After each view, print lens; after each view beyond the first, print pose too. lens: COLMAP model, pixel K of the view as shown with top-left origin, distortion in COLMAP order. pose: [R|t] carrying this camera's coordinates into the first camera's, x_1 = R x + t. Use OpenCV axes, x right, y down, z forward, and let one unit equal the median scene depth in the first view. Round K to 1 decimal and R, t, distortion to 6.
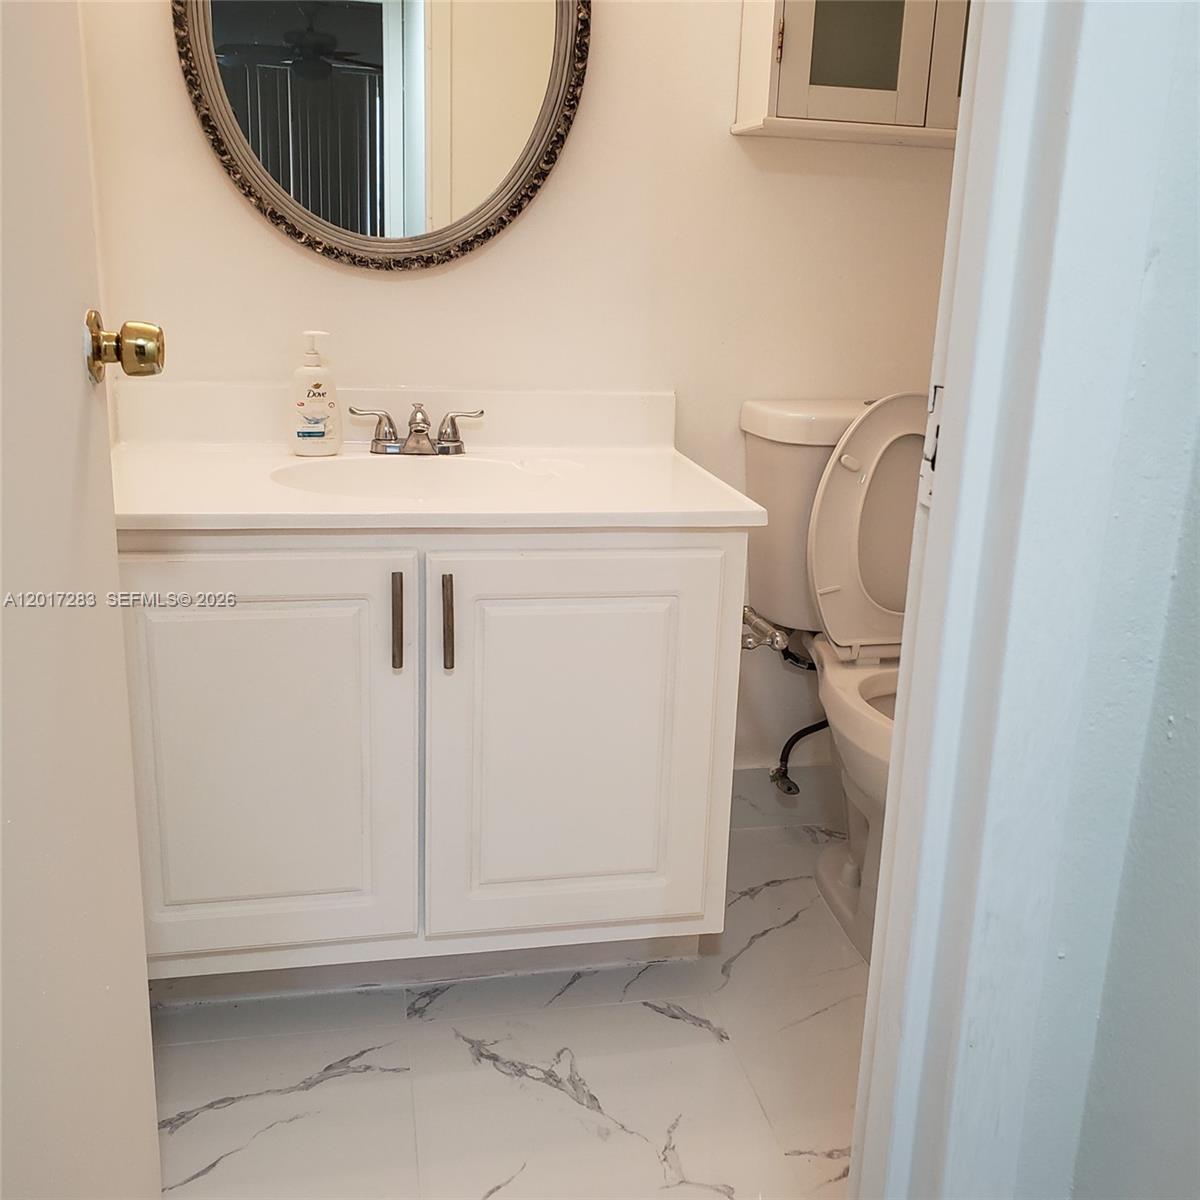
lens RADIAL K [[1146.0, 0, 600.0], [0, 1146.0, 600.0], [0, 0, 1]] dist [0.005694, 0.002464]
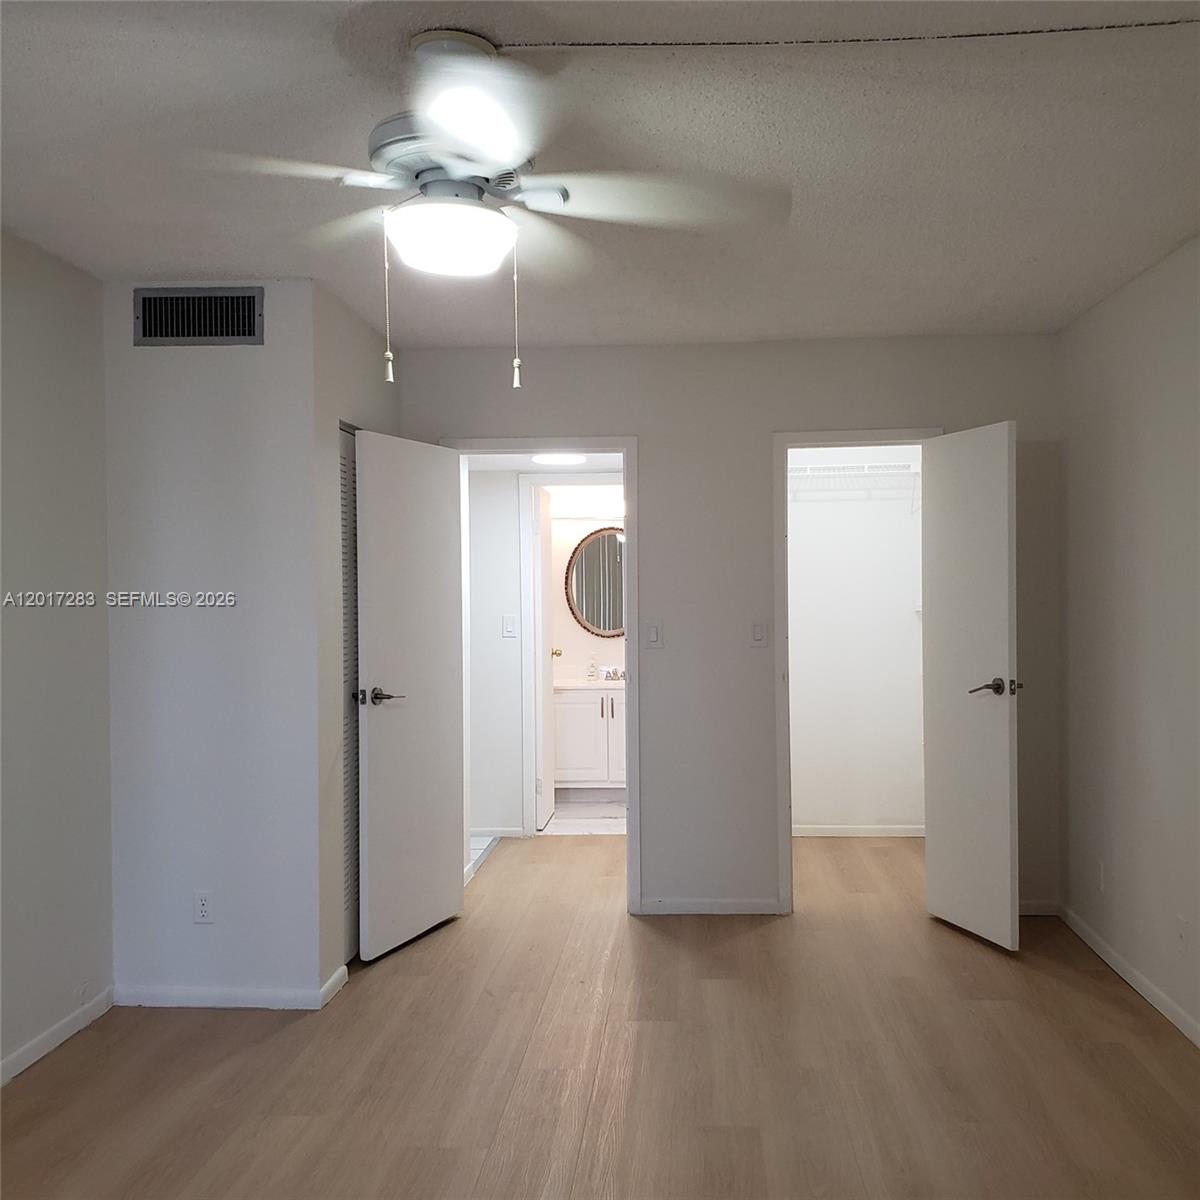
lens RADIAL K [[1146.0, 0, 600.0], [0, 1146.0, 600.0], [0, 0, 1]] dist [0.005694, 0.002464]
pose [[0.959964, -0.039131, -0.277377, 1.124852], [-0.034144, 0.966467, -0.254511, 0.770208], [0.278035, 0.253792, 0.926437, -3.481363]]
